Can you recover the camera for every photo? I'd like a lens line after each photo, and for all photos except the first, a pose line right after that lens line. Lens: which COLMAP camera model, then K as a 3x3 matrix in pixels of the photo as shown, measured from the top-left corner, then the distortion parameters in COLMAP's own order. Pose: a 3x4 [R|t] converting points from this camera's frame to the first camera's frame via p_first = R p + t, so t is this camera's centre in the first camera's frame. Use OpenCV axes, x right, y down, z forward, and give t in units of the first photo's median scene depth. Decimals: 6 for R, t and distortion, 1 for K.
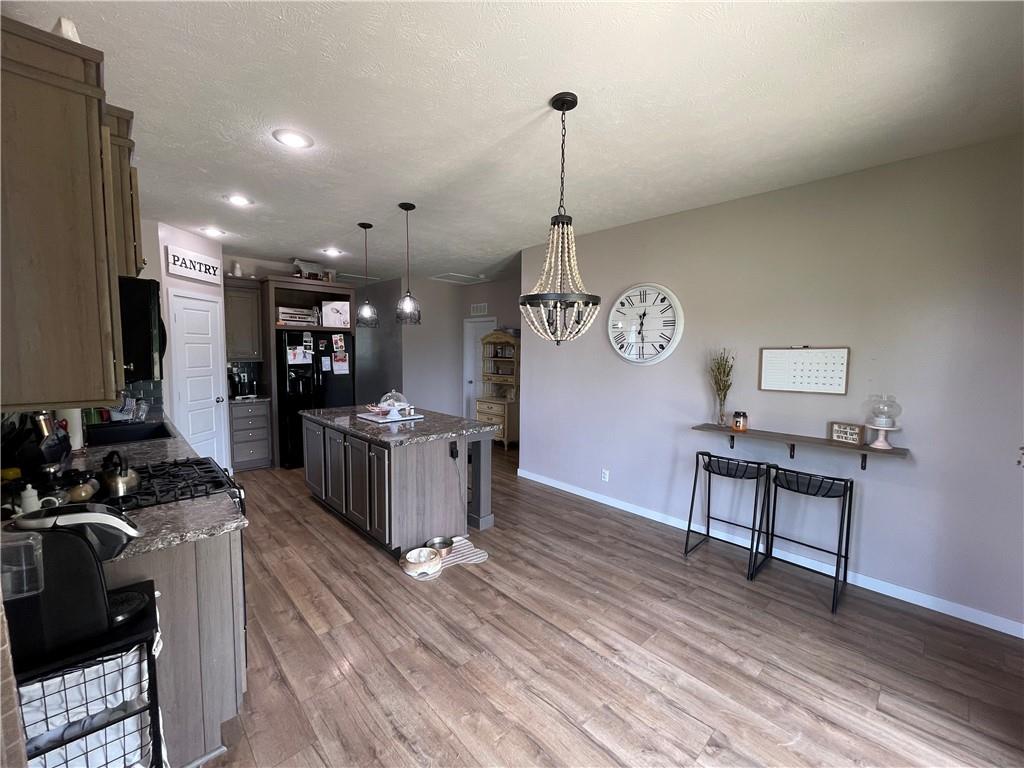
lens RADIAL K [[414.5, 0, 507.0], [0, 414.5, 384.4], [0, 0, 1]] dist [0.001177, 0.001785]
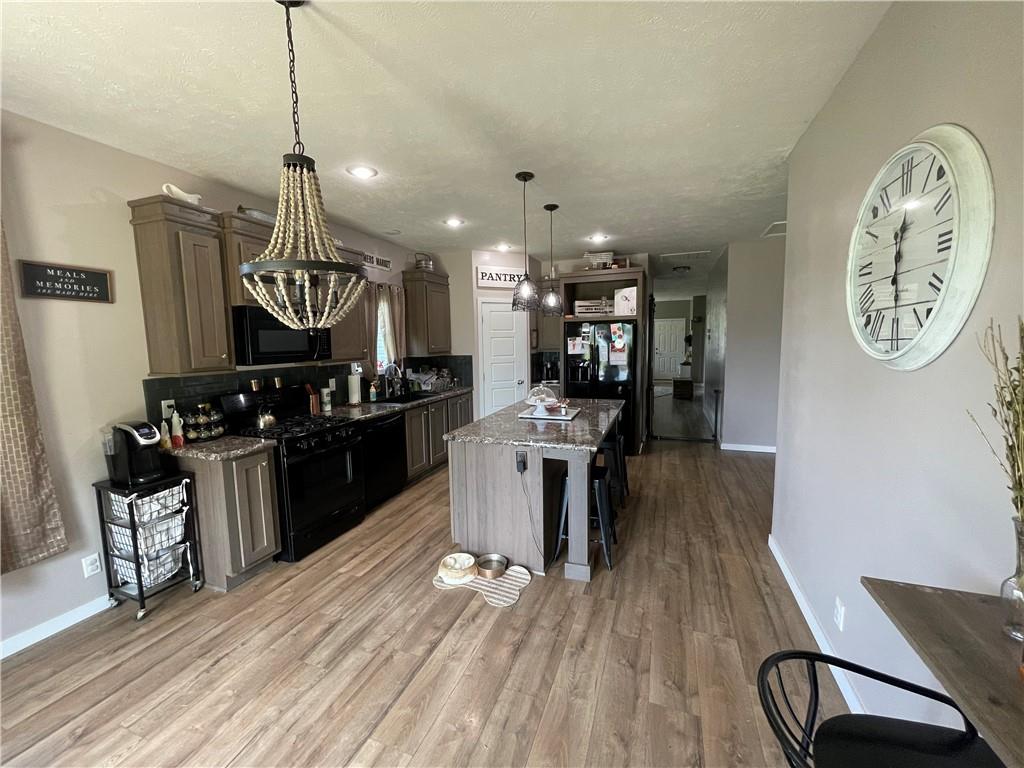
lens RADIAL K [[414.5, 0, 508.0], [0, 414.5, 385.3], [0, 0, 1]] dist [0.001177, 0.001785]
pose [[0.441075, 0.078474, -0.894033, 0.643335], [-0.051492, 0.996742, 0.062085, -0.047171], [0.895992, 0.018652, 0.443678, 0.672807]]
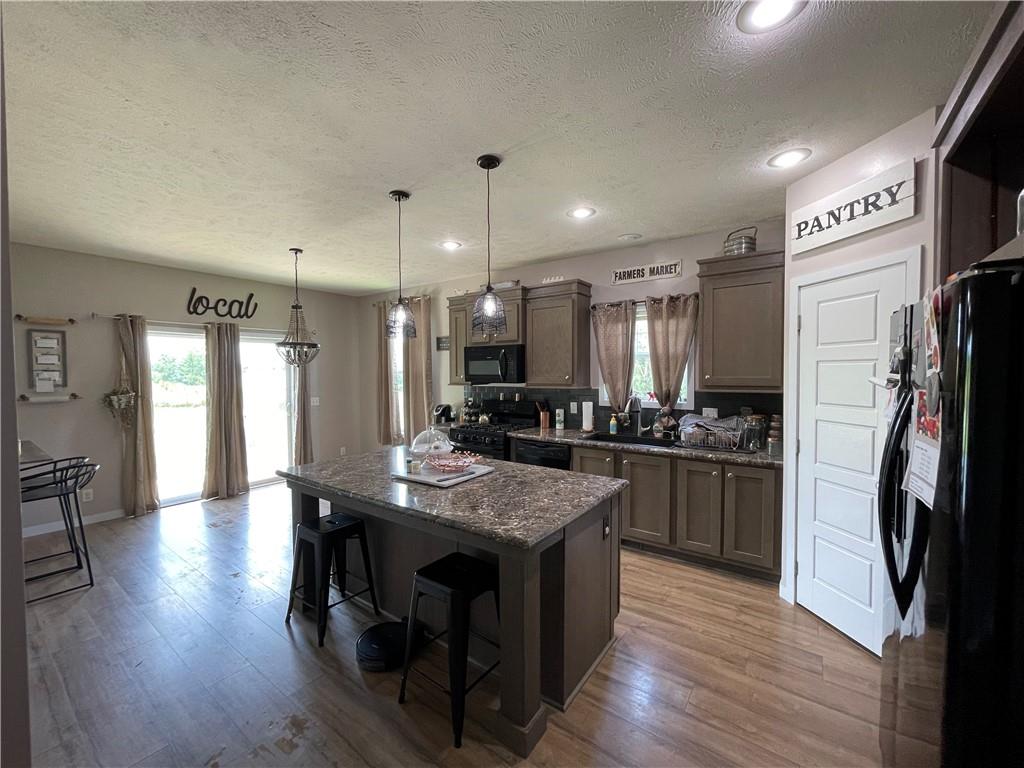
lens RADIAL K [[414.5, 0, 513.1], [0, 414.5, 382.4], [0, 0, 1]] dist [0.001177, 0.001785]
pose [[-0.981520, -0.004004, -0.191317, -0.354405], [-0.024938, 0.993932, 0.107136, -0.177177], [0.189727, 0.109928, -0.975664, 2.159595]]
